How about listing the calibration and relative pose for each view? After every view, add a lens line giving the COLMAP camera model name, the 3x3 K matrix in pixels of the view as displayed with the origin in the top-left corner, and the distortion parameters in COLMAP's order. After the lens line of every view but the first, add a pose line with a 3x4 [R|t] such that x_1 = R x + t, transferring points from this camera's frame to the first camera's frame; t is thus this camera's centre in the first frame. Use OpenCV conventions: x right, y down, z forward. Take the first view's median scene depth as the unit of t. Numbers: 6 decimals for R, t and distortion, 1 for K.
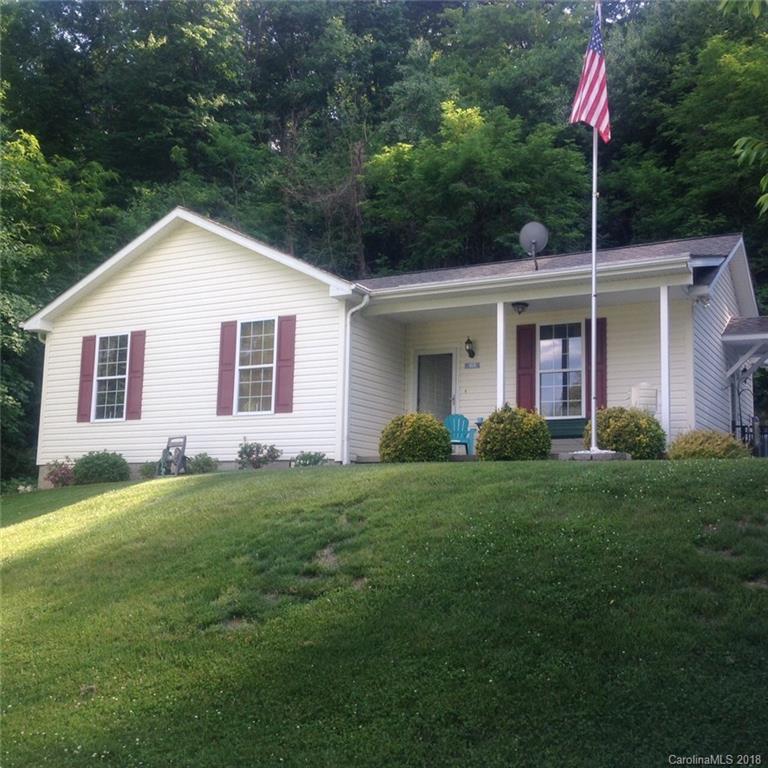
lens RADIAL K [[939.9, 0, 376.9], [0, 939.9, 405.8], [0, 0, 1]] dist [0.050985, 0.000000]
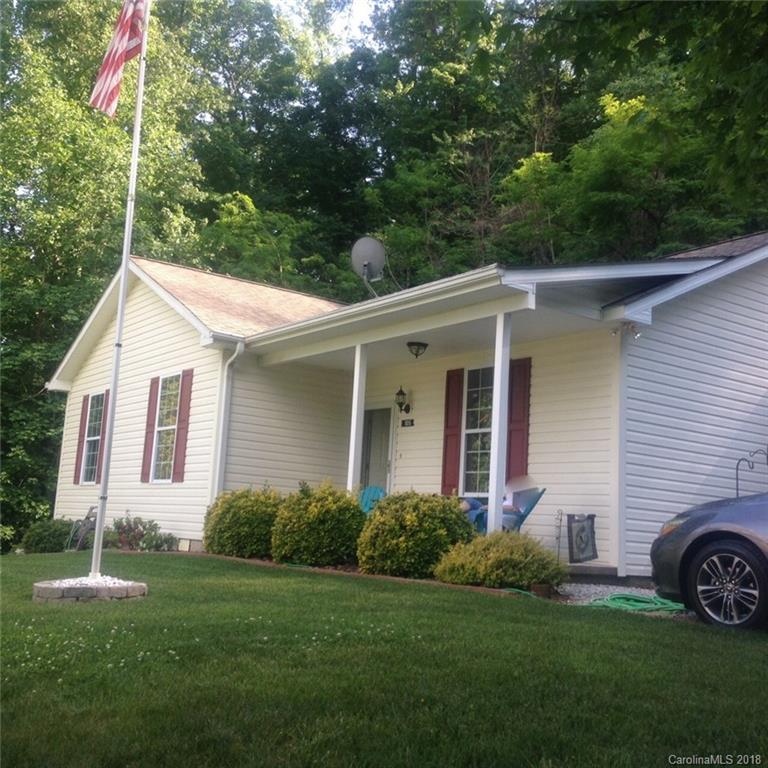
lens RADIAL K [[939.9, 0, 377.0], [0, 939.9, 381.7], [0, 0, 1]] dist [0.050985, 0.000000]
pose [[0.895165, -0.032088, -0.444578, 0.398403], [0.003666, 0.997902, -0.064645, -0.024999], [0.445720, 0.056238, 0.893404, 0.271281]]
